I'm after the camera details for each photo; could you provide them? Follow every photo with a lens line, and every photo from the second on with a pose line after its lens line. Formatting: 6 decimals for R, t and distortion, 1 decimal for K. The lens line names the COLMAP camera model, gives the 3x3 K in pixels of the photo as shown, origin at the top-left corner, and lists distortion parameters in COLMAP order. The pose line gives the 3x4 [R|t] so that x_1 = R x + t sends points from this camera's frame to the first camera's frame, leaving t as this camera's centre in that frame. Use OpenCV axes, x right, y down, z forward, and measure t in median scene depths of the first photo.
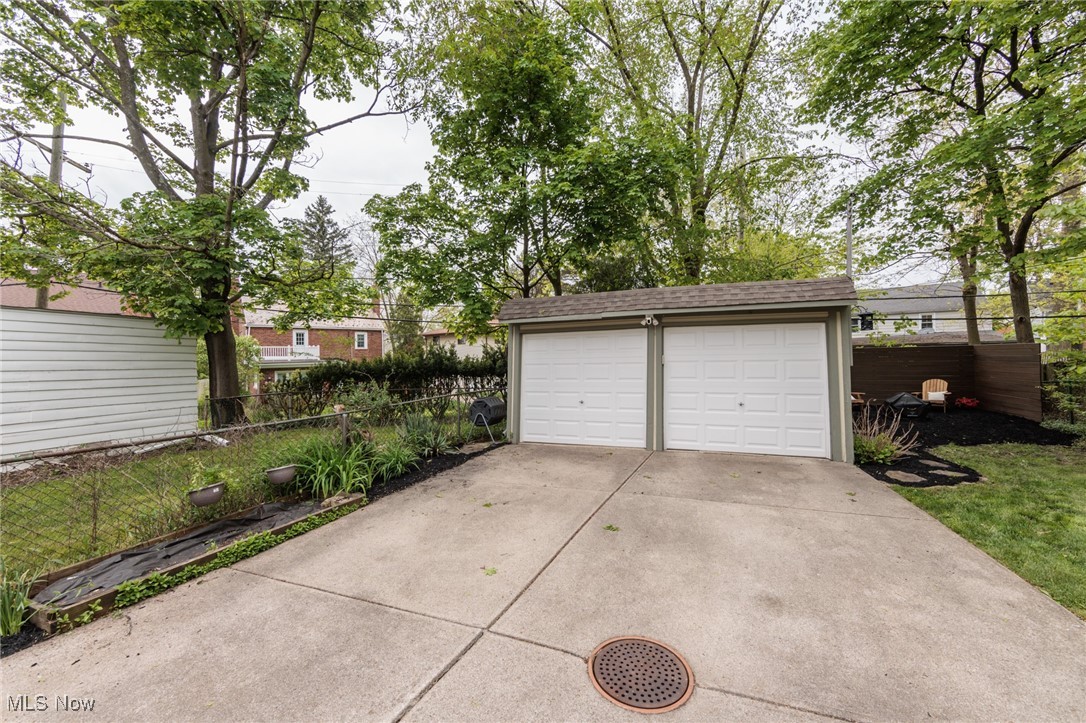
lens RADIAL K [[424.0, 0, 543.9], [0, 424.0, 362.1], [0, 0, 1]] dist [-0.000992, -0.000846]
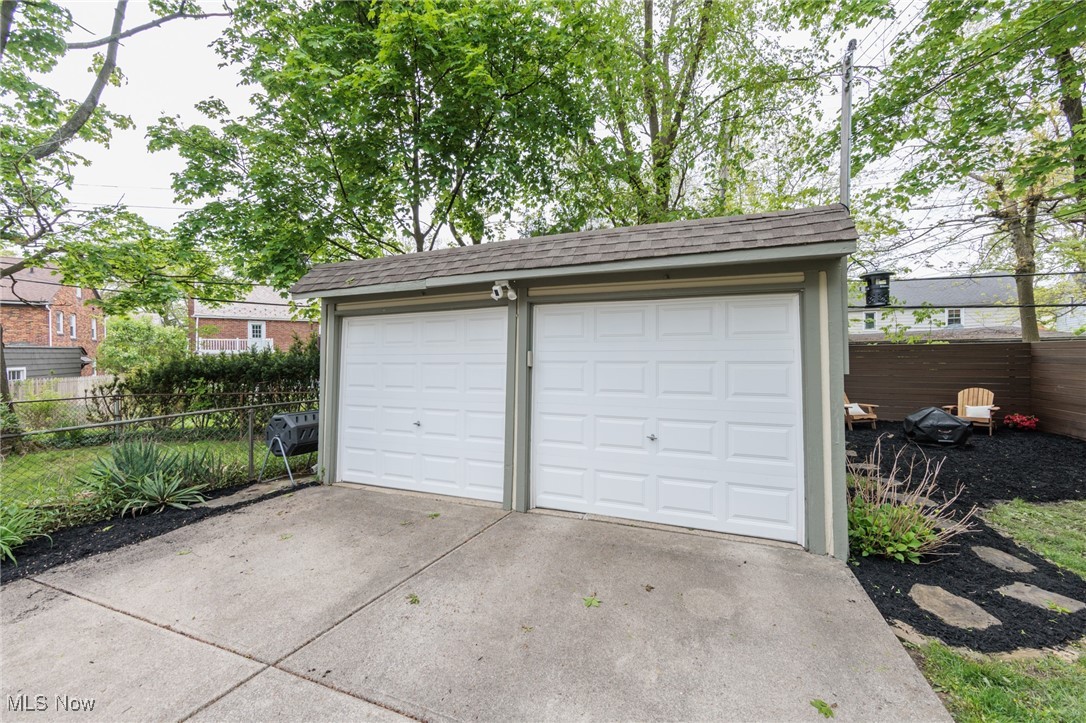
lens RADIAL K [[424.0, 0, 542.0], [0, 424.0, 361.4], [0, 0, 1]] dist [-0.000992, -0.000846]
pose [[0.999588, 0.010041, -0.026905, 0.309298], [-0.009853, 0.999926, 0.007130, -0.005722], [0.026975, -0.006862, 0.999613, 0.396208]]
